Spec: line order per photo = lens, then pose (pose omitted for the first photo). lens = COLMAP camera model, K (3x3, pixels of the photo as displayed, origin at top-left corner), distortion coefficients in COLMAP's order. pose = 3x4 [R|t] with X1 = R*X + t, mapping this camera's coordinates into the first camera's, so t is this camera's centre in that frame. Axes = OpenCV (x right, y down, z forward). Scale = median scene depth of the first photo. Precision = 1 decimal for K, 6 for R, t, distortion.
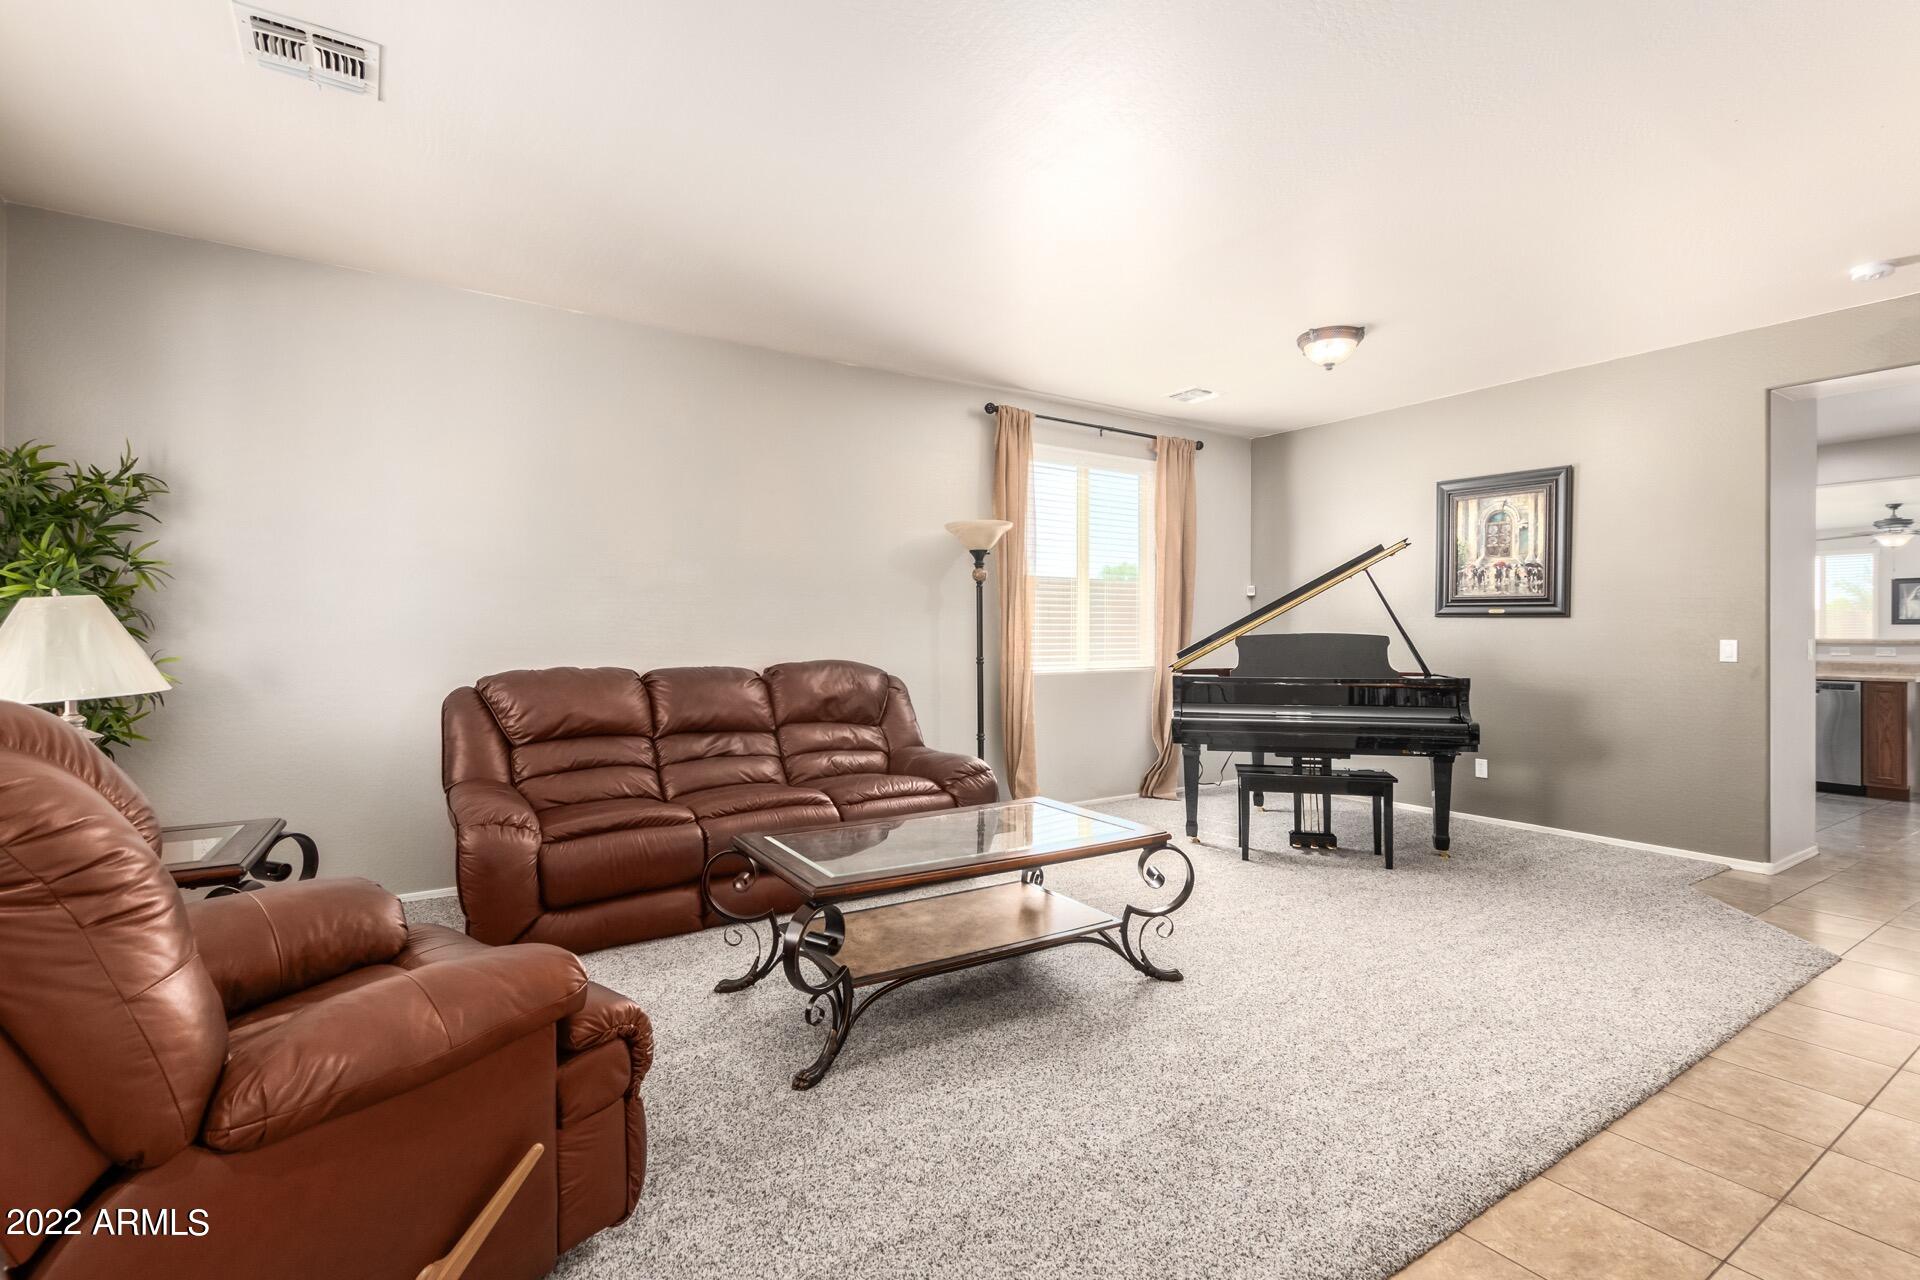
lens RADIAL K [[881.5, 0, 961.7], [0, 881.5, 629.8], [0, 0, 1]] dist [0.001415, -0.000660]
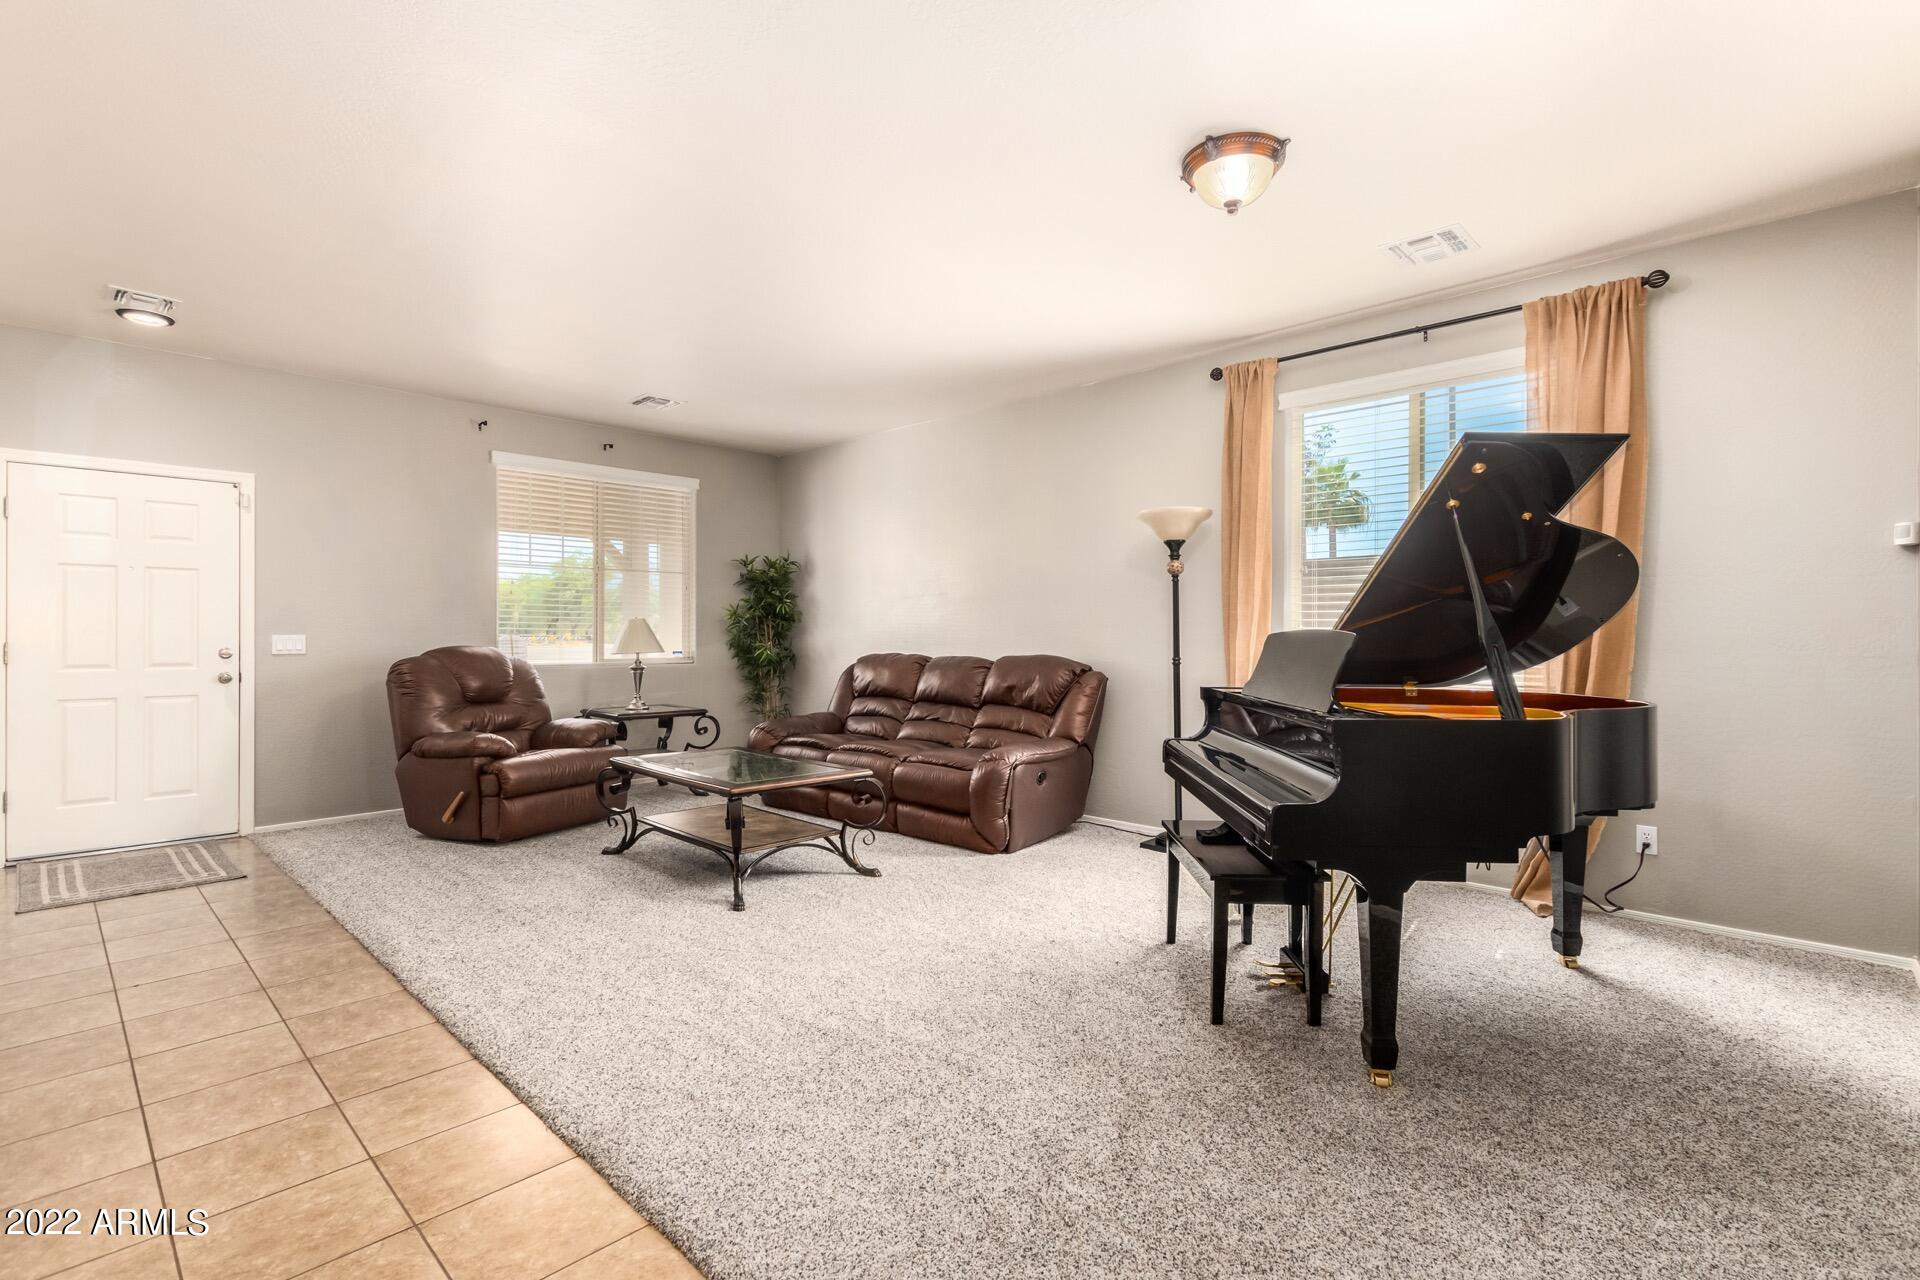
lens RADIAL K [[881.5, 0, 976.3], [0, 881.5, 629.6], [0, 0, 1]] dist [0.001415, -0.000660]
pose [[0.234227, -0.005319, -0.972167, 0.860520], [0.001688, 0.999986, -0.005064, 0.006610], [0.972181, -0.000455, 0.234232, 0.585587]]
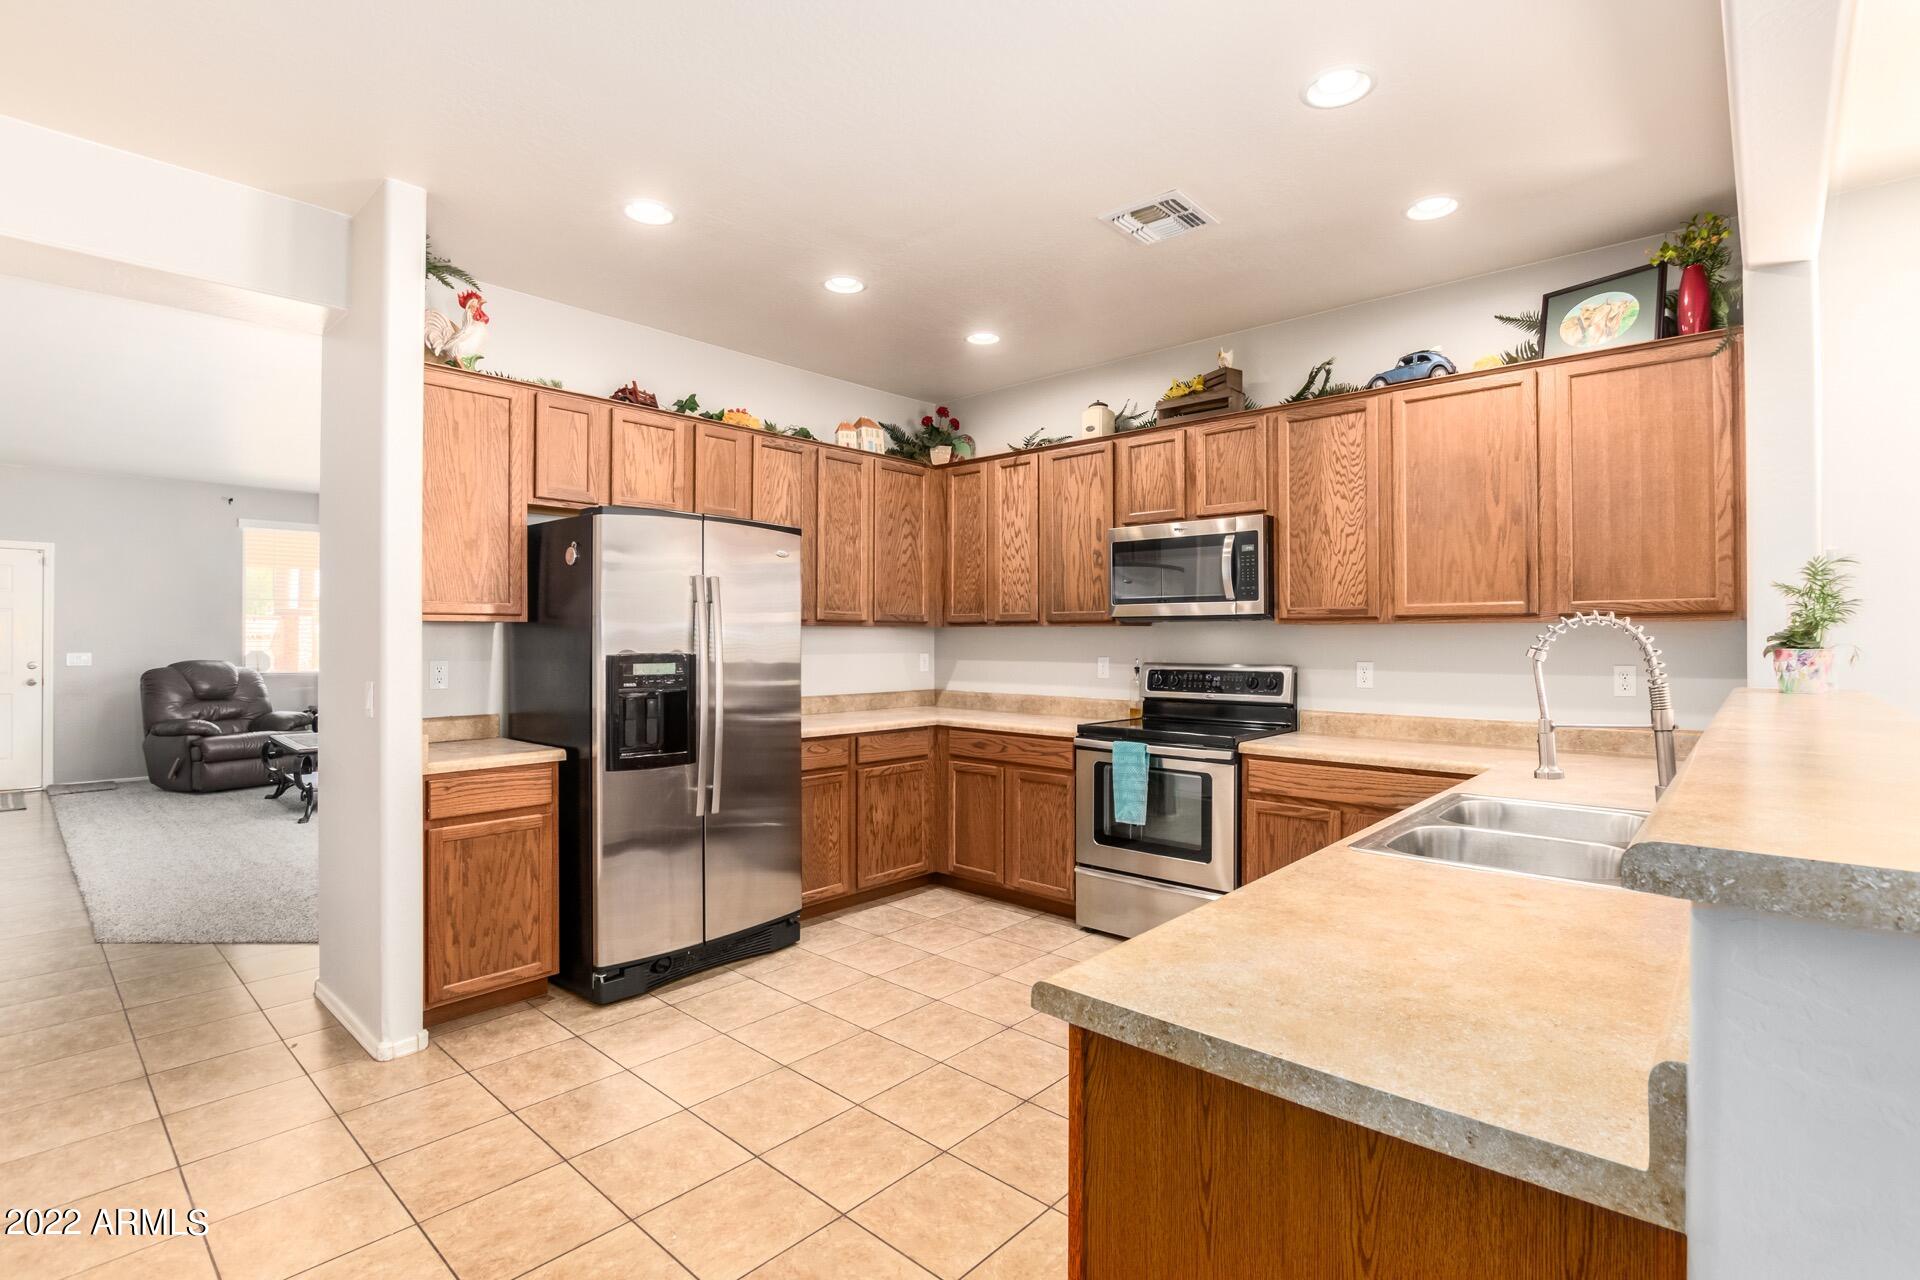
lens RADIAL K [[883.1, 0, 966.3], [0, 883.1, 632.1], [0, 0, 1]] dist [-0.027841, 0.001185]
pose [[0.250301, -0.005047, -0.968155, 1.337486], [0.002258, 0.999987, -0.004629, -0.013284], [0.968165, -0.001028, 0.250309, 1.026793]]
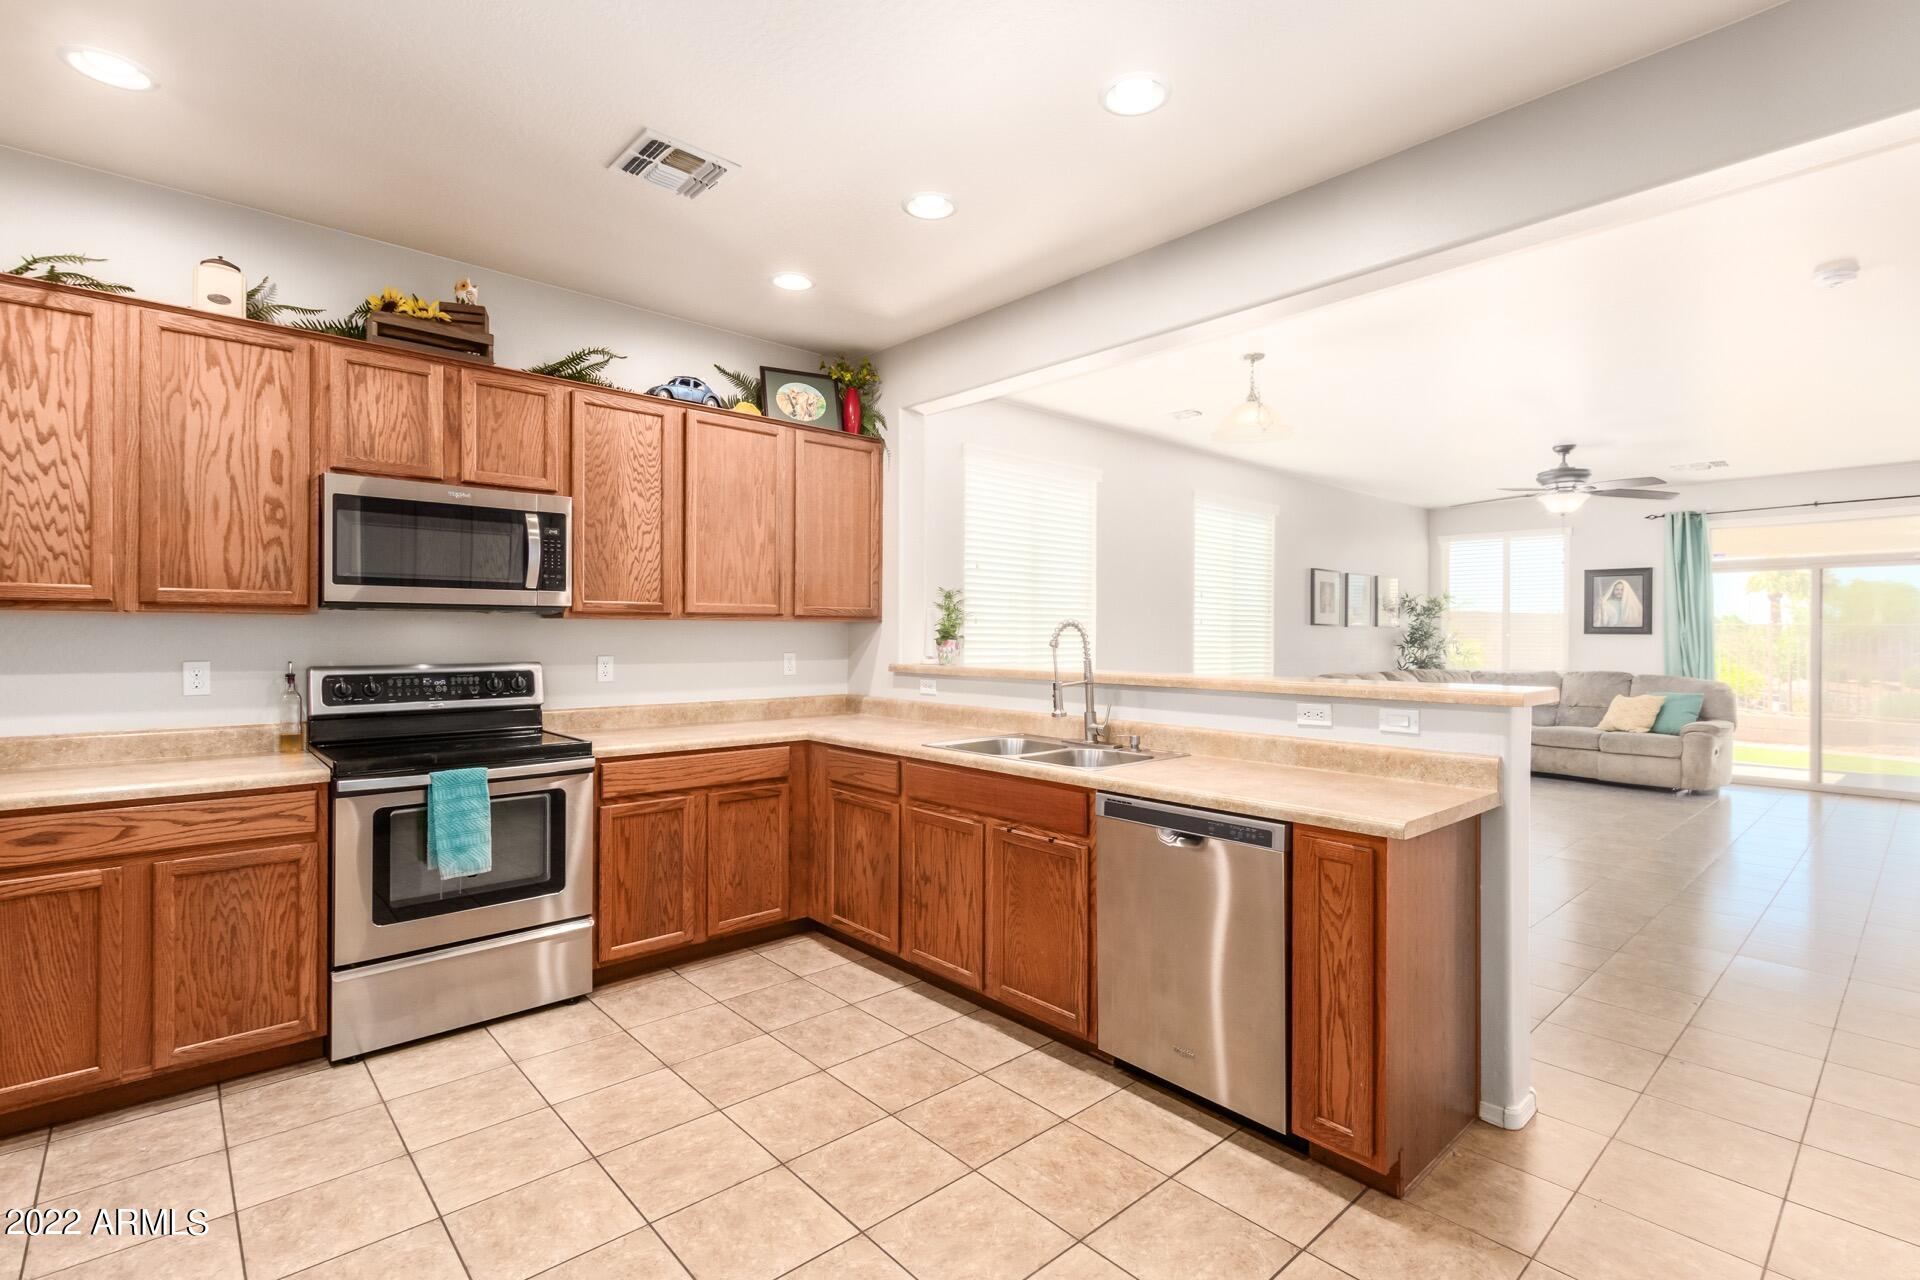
lens RADIAL K [[881.5, 0, 962.8], [0, 881.5, 635.5], [0, 0, 1]] dist [0.001415, -0.000660]
pose [[0.988984, 0.004501, 0.147953, 0.995471], [-0.005484, 0.999966, 0.006236, -0.014407], [-0.147920, -0.006979, 0.988975, 0.809590]]
